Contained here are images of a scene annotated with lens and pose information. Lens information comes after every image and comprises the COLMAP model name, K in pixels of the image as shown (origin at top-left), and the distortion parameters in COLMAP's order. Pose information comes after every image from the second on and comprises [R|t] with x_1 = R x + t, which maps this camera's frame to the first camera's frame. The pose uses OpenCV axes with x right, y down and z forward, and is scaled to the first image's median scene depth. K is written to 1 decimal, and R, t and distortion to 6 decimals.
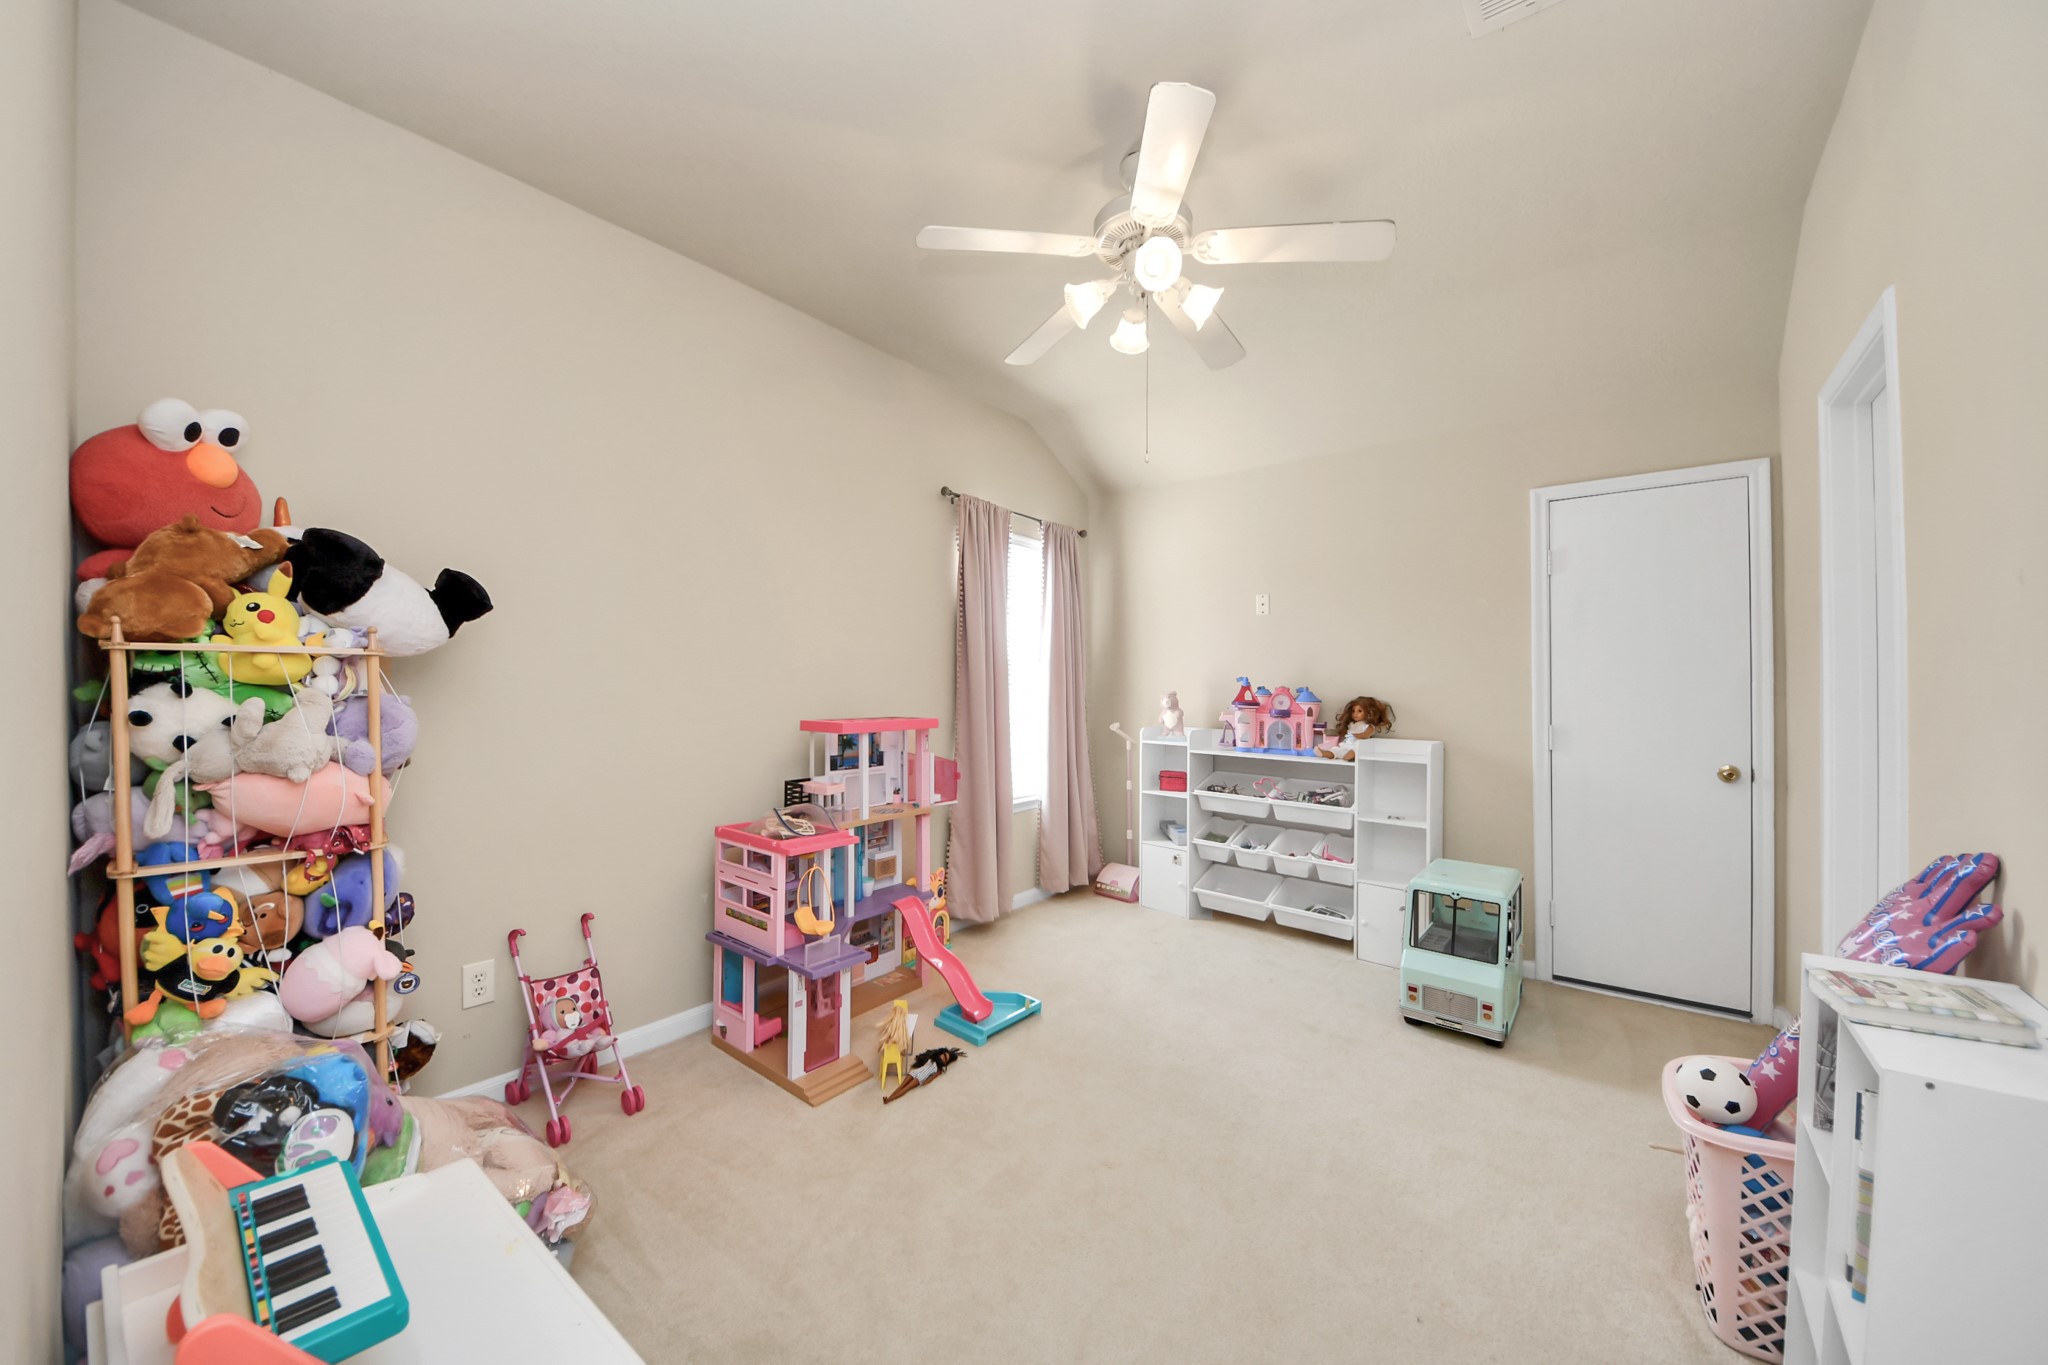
lens RADIAL K [[733.9, 0, 1024.0], [0, 733.9, 682.5], [0, 0, 1]] dist [0.000092, -0.000001]
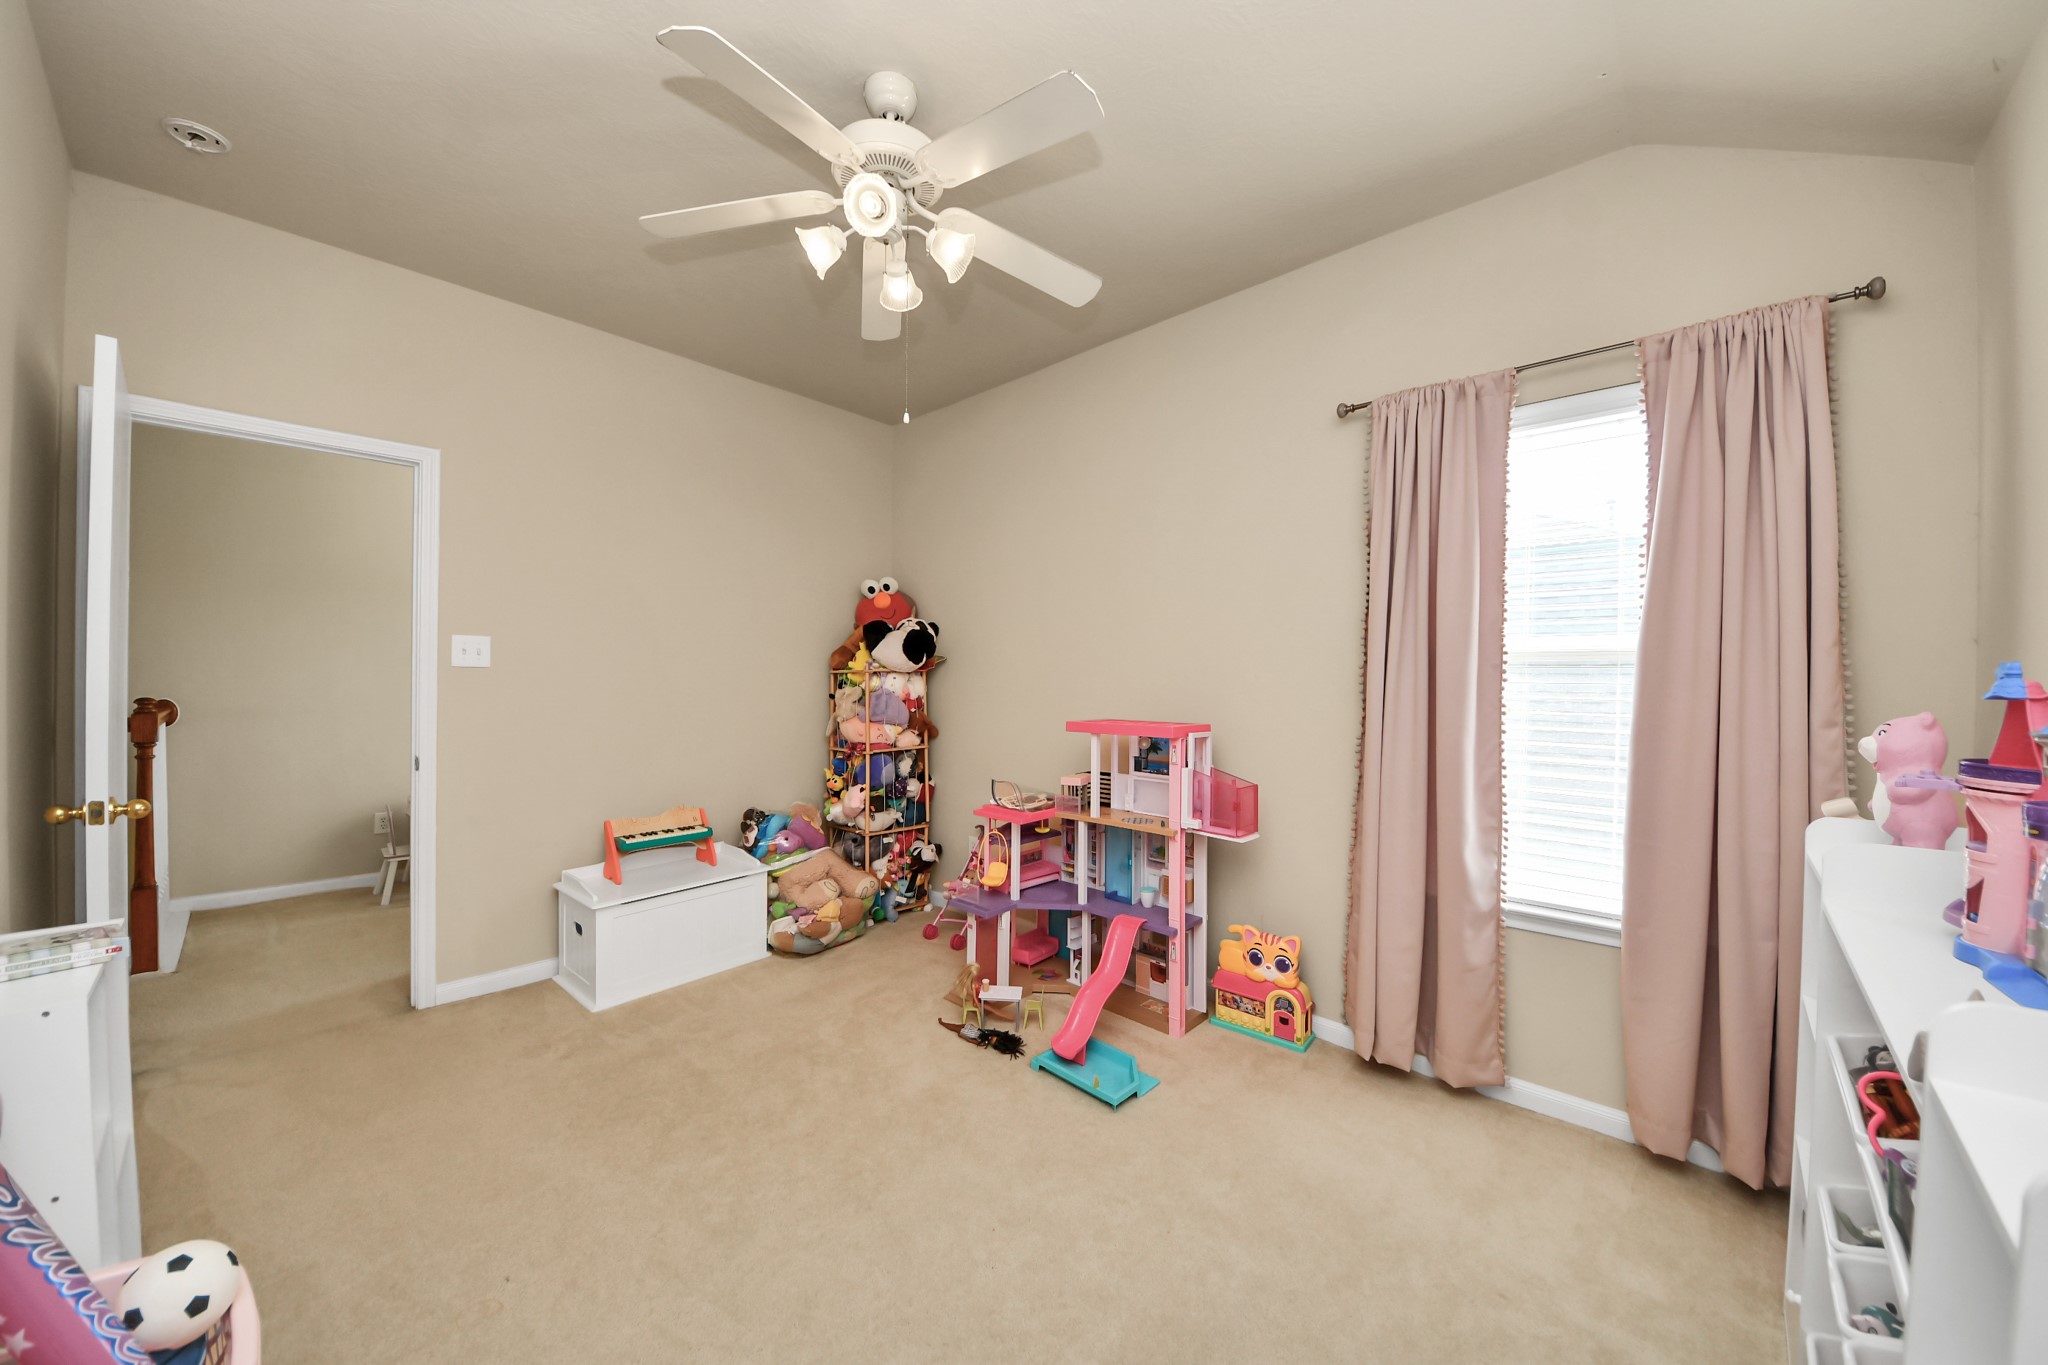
lens RADIAL K [[707.4, 0, 1021.1], [0, 707.4, 692.6], [0, 0, 1]] dist [-0.001402, -0.000181]
pose [[-0.100293, -0.004684, -0.994947, 0.721400], [0.003078, 0.999983, -0.005018, 0.014250], [0.994953, -0.003566, -0.100277, 0.916292]]
